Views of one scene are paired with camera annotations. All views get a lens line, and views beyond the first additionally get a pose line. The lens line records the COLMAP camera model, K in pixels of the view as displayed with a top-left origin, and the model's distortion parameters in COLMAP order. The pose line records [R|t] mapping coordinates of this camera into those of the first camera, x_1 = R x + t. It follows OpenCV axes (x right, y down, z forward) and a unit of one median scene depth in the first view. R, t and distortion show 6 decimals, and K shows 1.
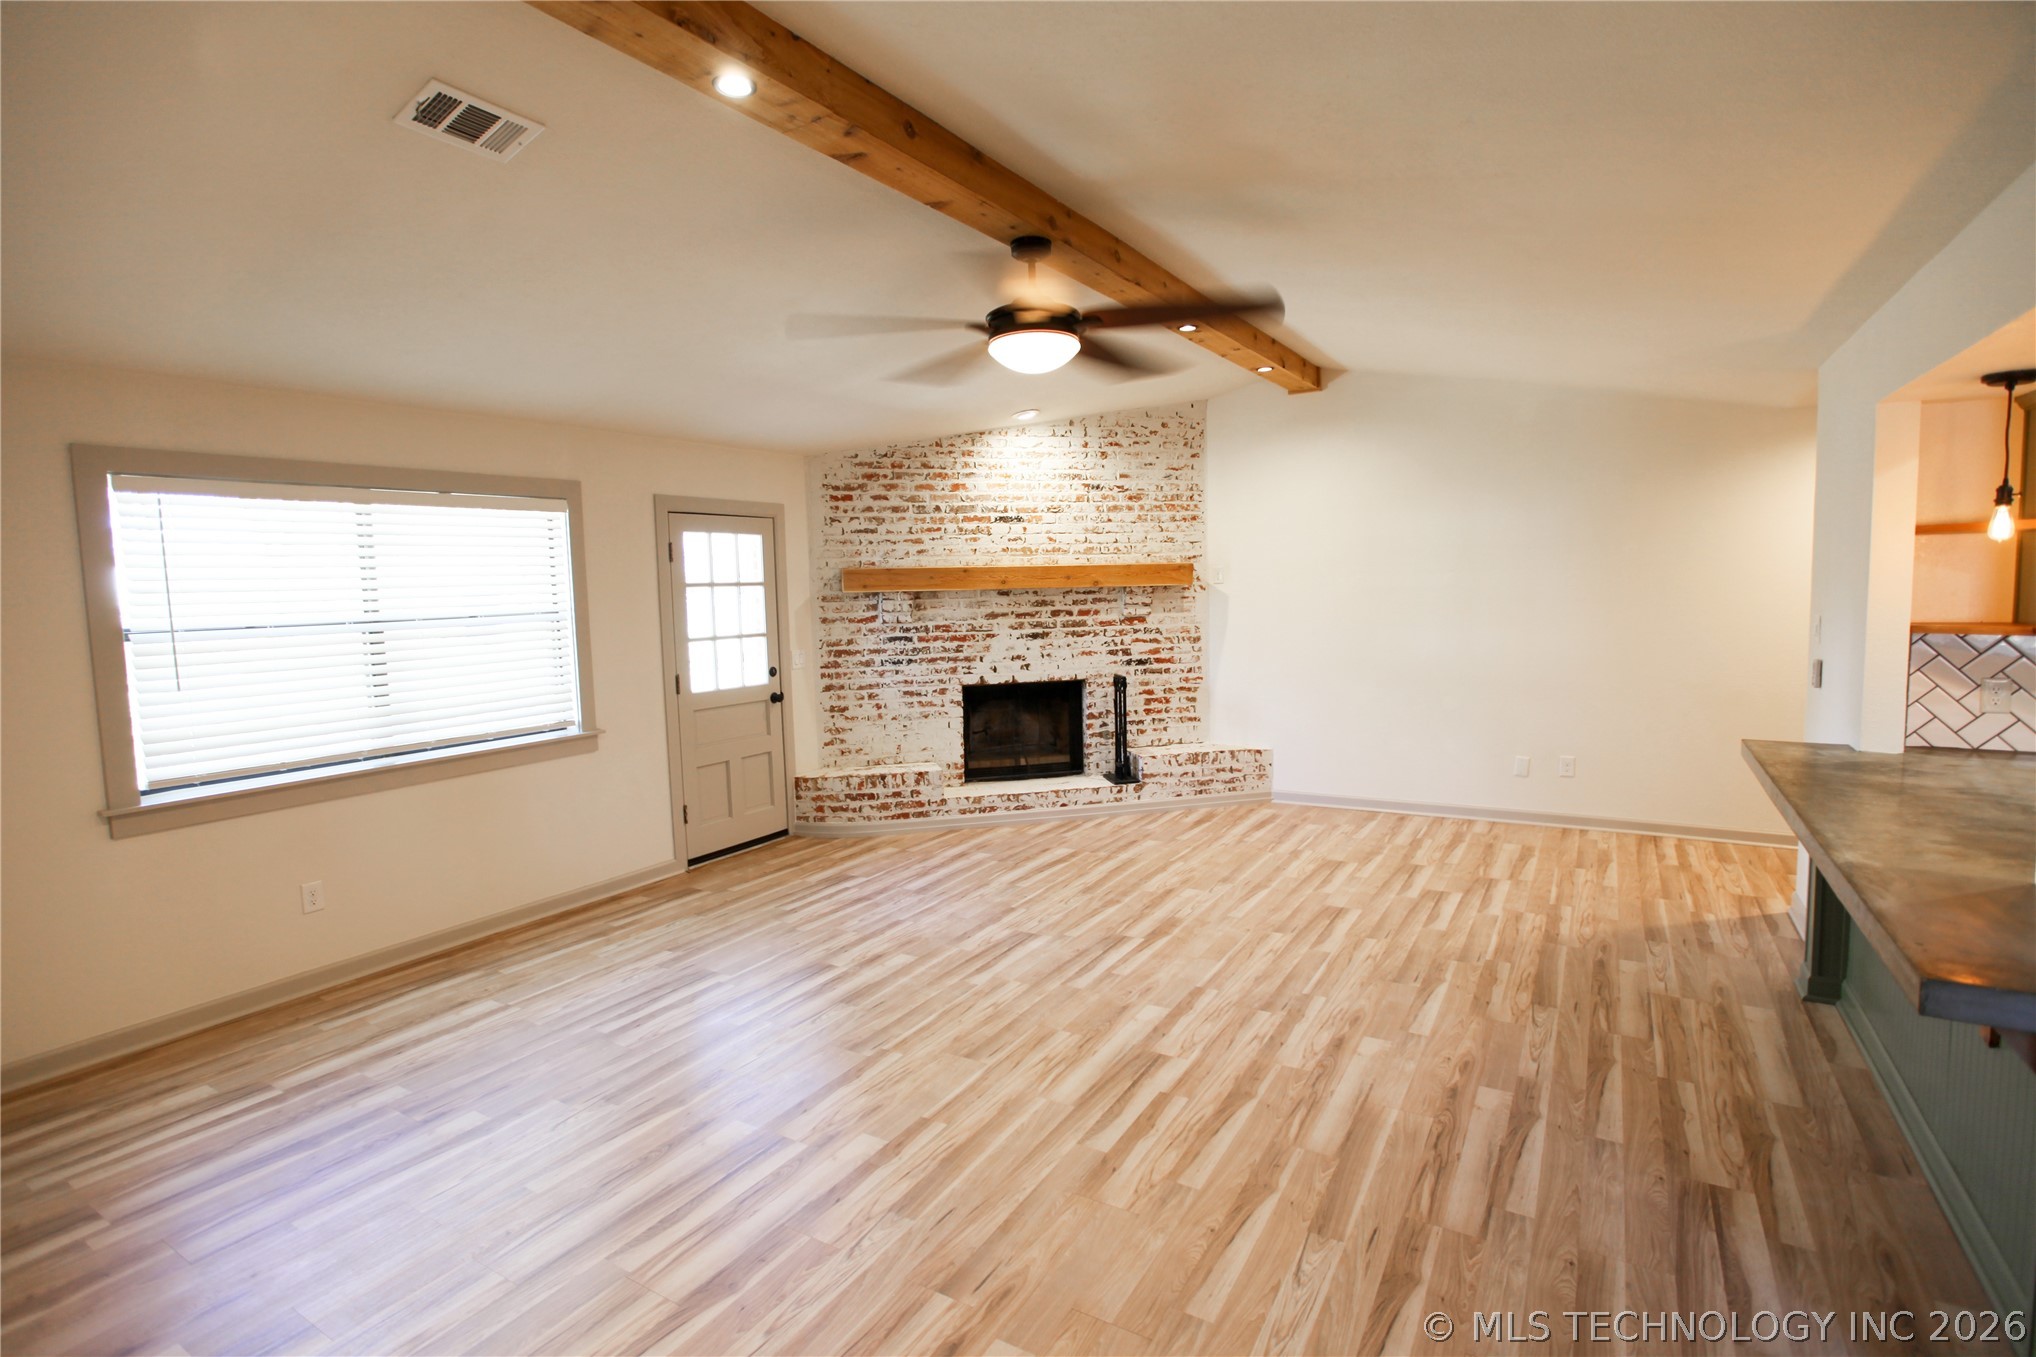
lens RADIAL K [[991.8, 0, 1012.8], [0, 991.8, 670.4], [0, 0, 1]] dist [-0.050011, 0.009310]
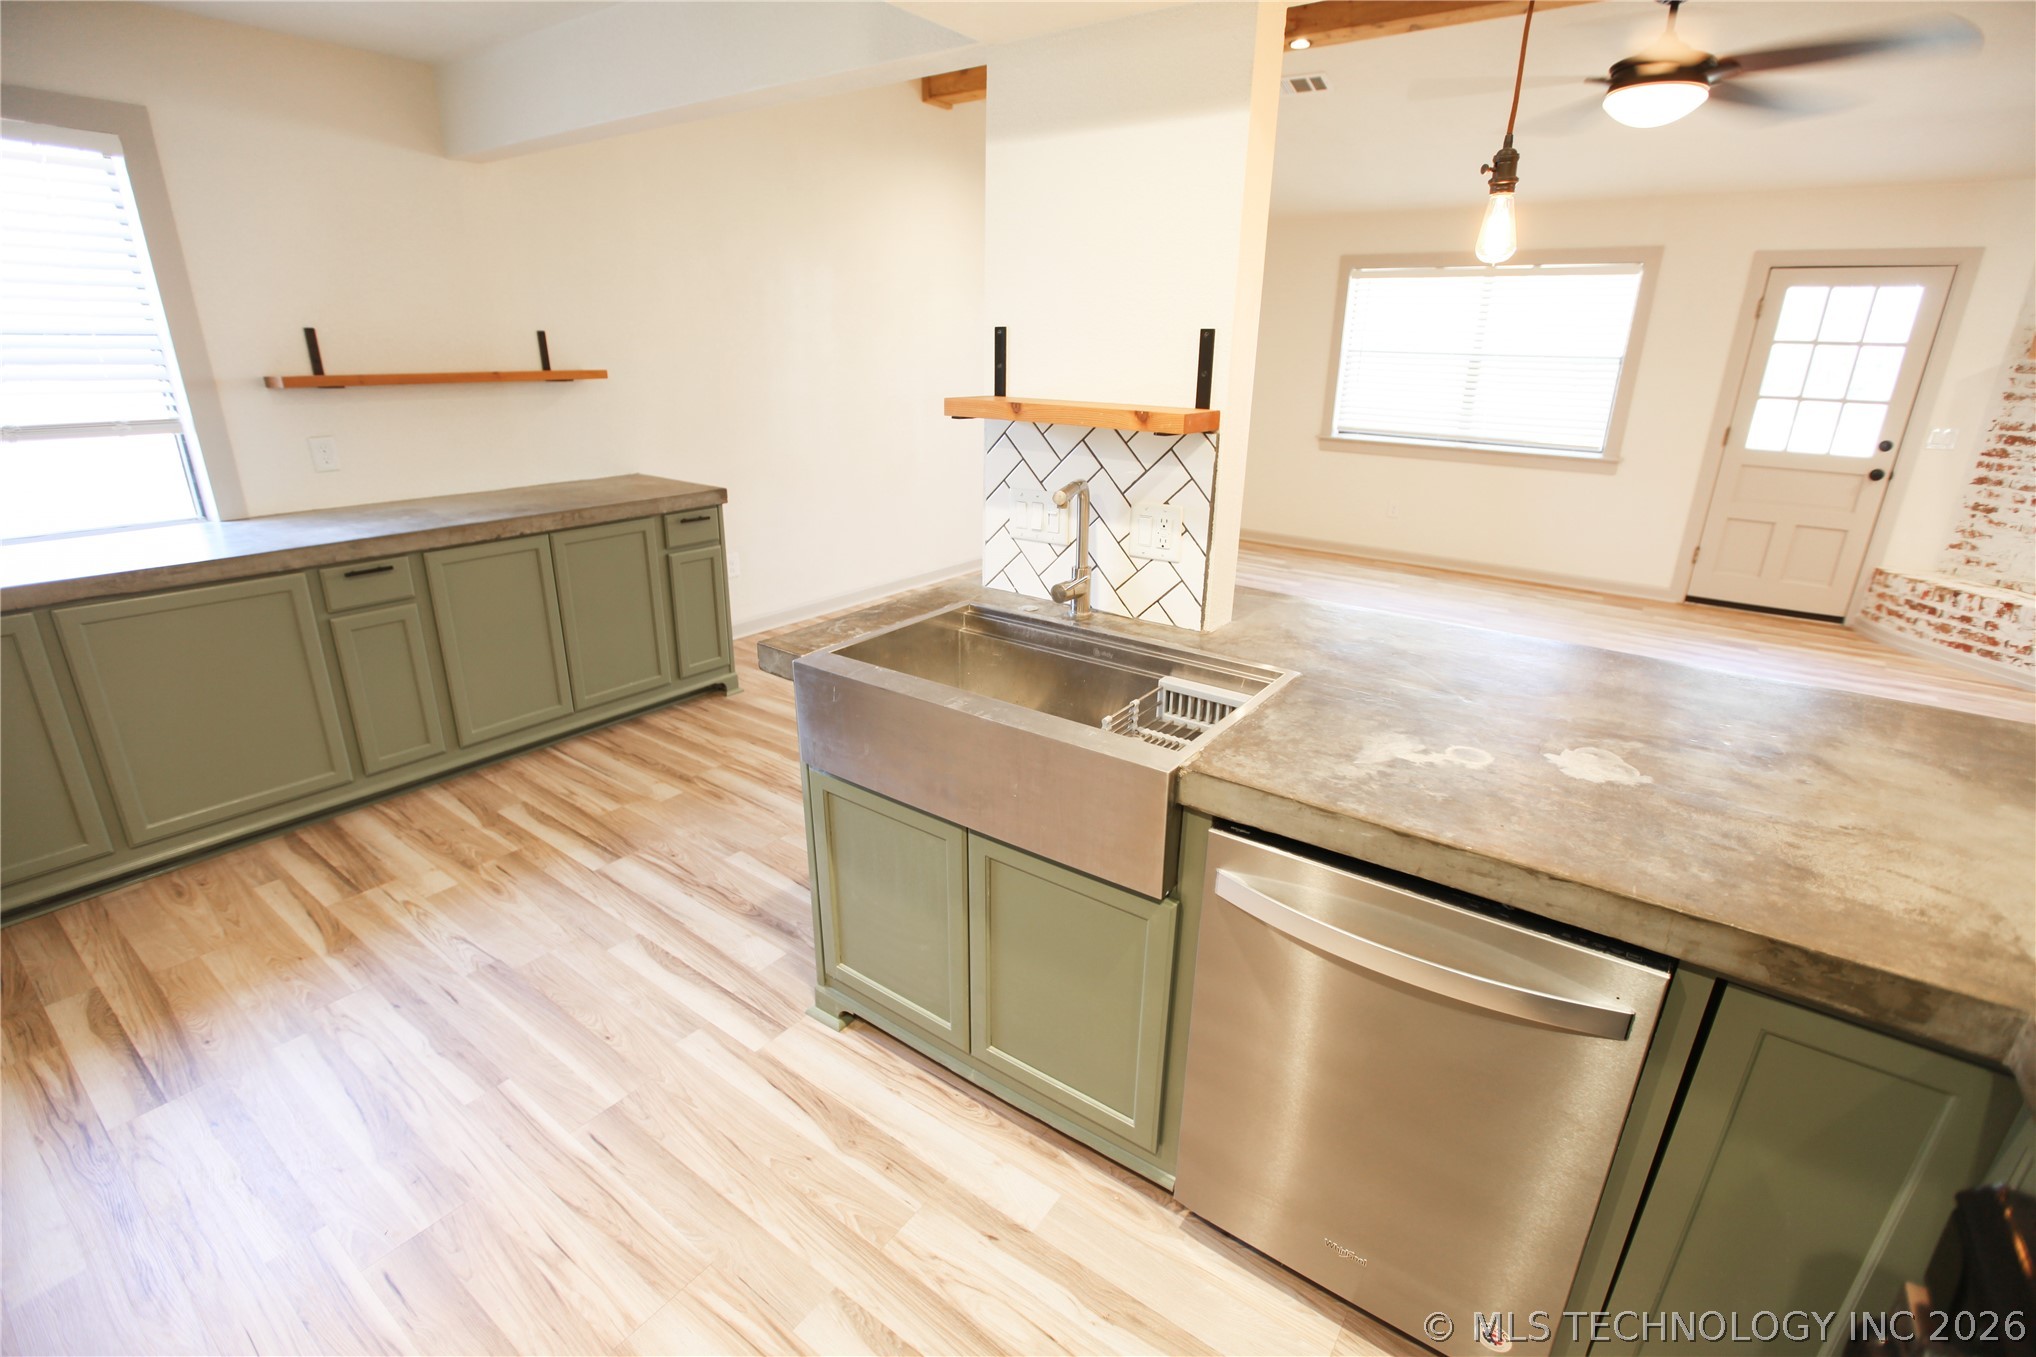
lens RADIAL K [[927.1, 0, 1010.0], [0, 927.1, 668.9], [0, 0, 1]] dist [-0.044044, 0.012261]
pose [[-0.086827, 0.356464, -0.930266, 0.645936], [-0.100118, 0.925943, 0.364152, -0.027798], [0.991180, 0.124755, -0.044709, 0.244876]]
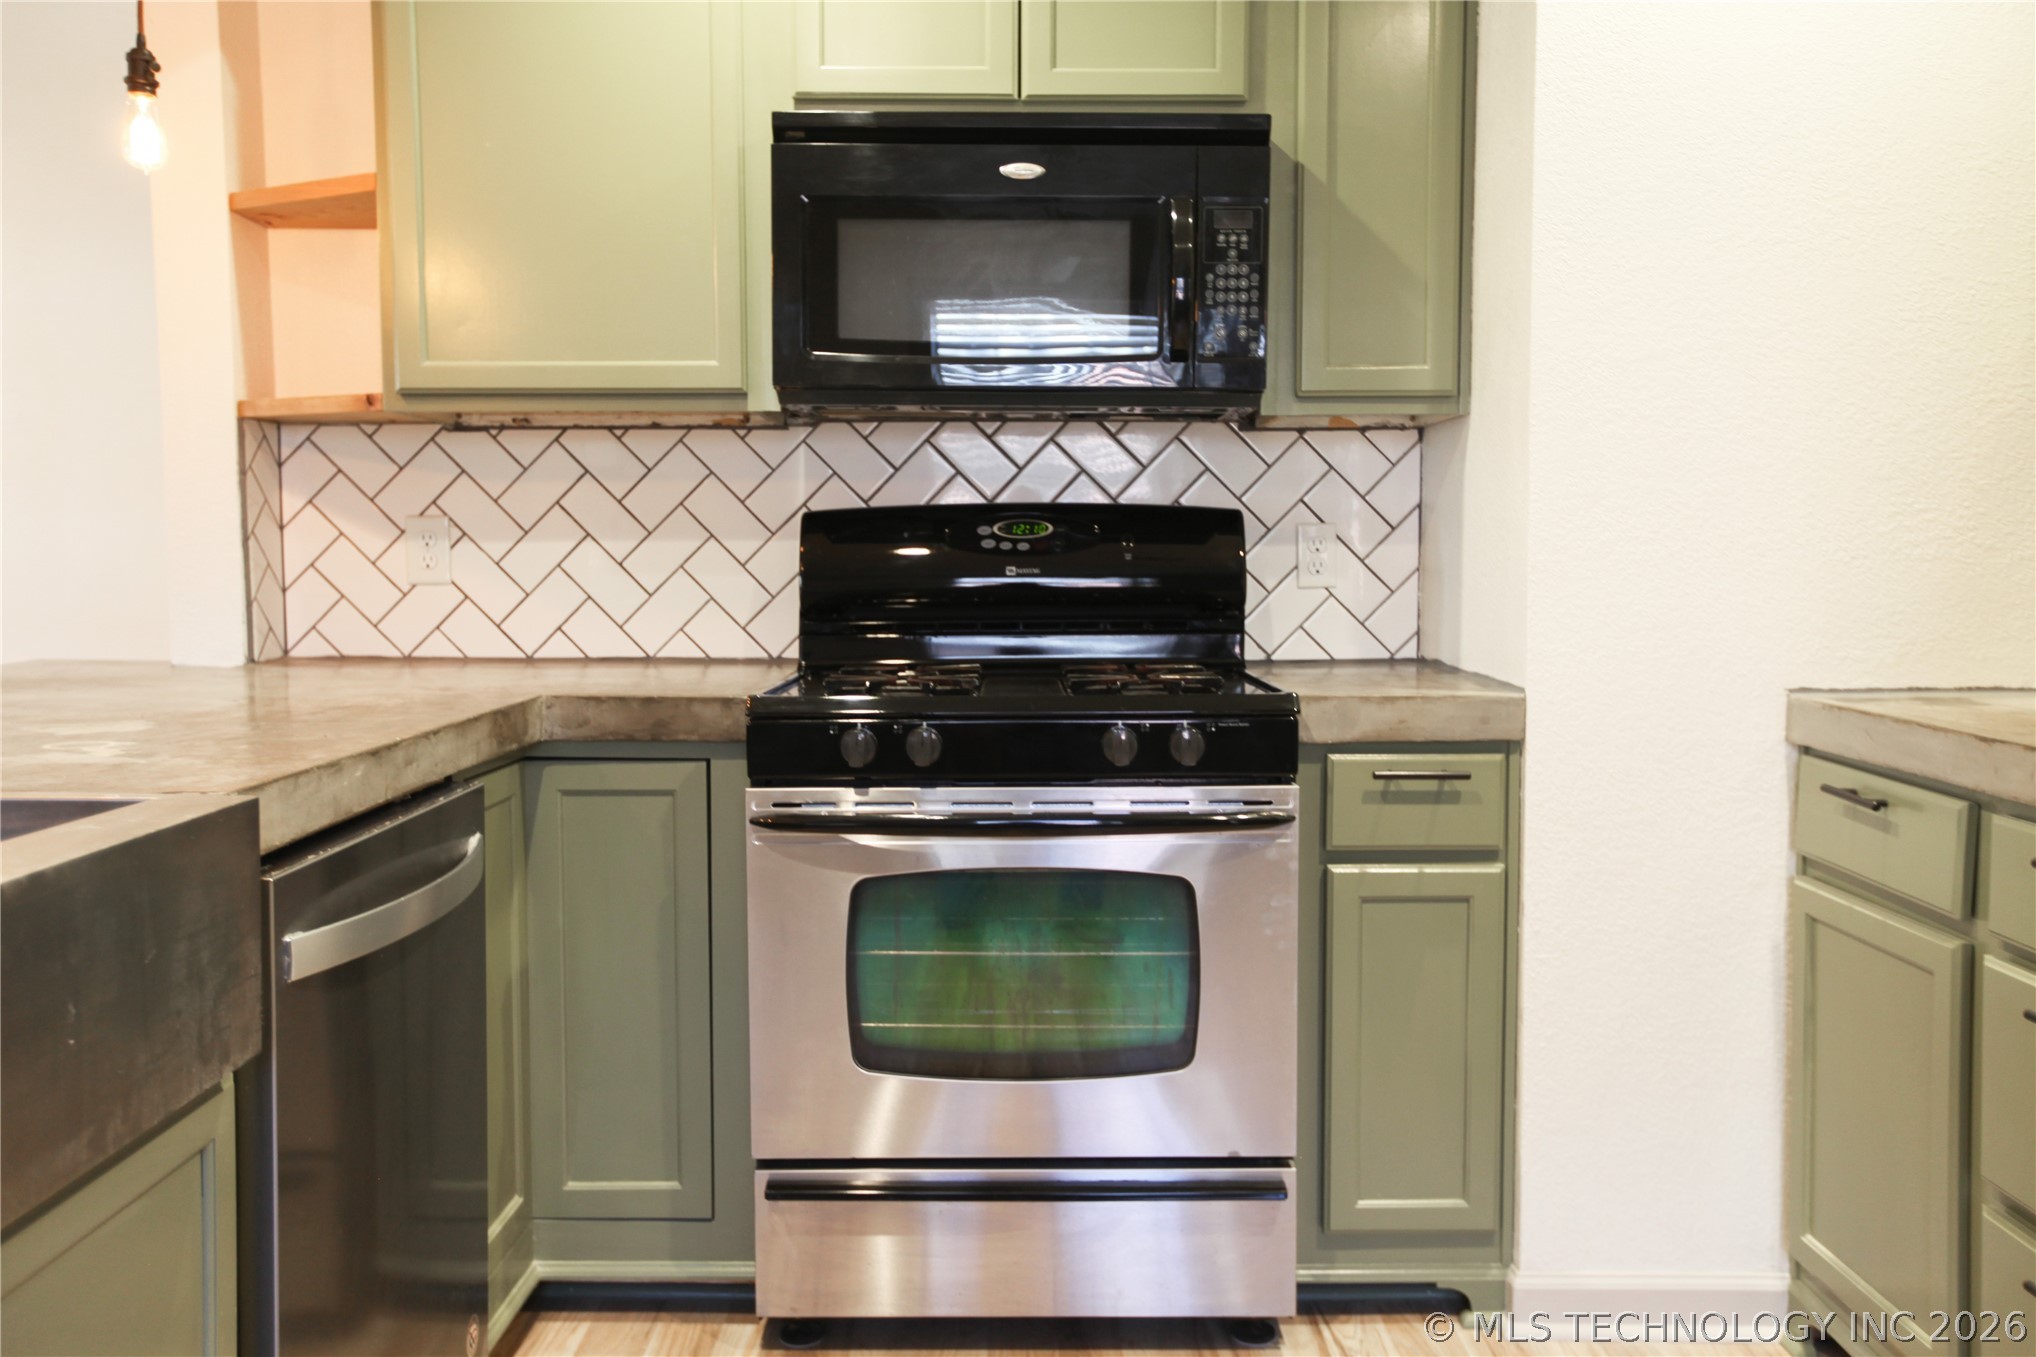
lens RADIAL K [[1649.3, 0, 1014.2], [0, 1649.3, 673.7], [0, 0, 1]] dist [0.039394, -0.013871]
pose [[0.857413, -0.012072, 0.514487, 0.426524], [0.021972, 0.999672, -0.013161, 0.056482], [-0.514159, 0.022588, 0.857397, 0.035793]]
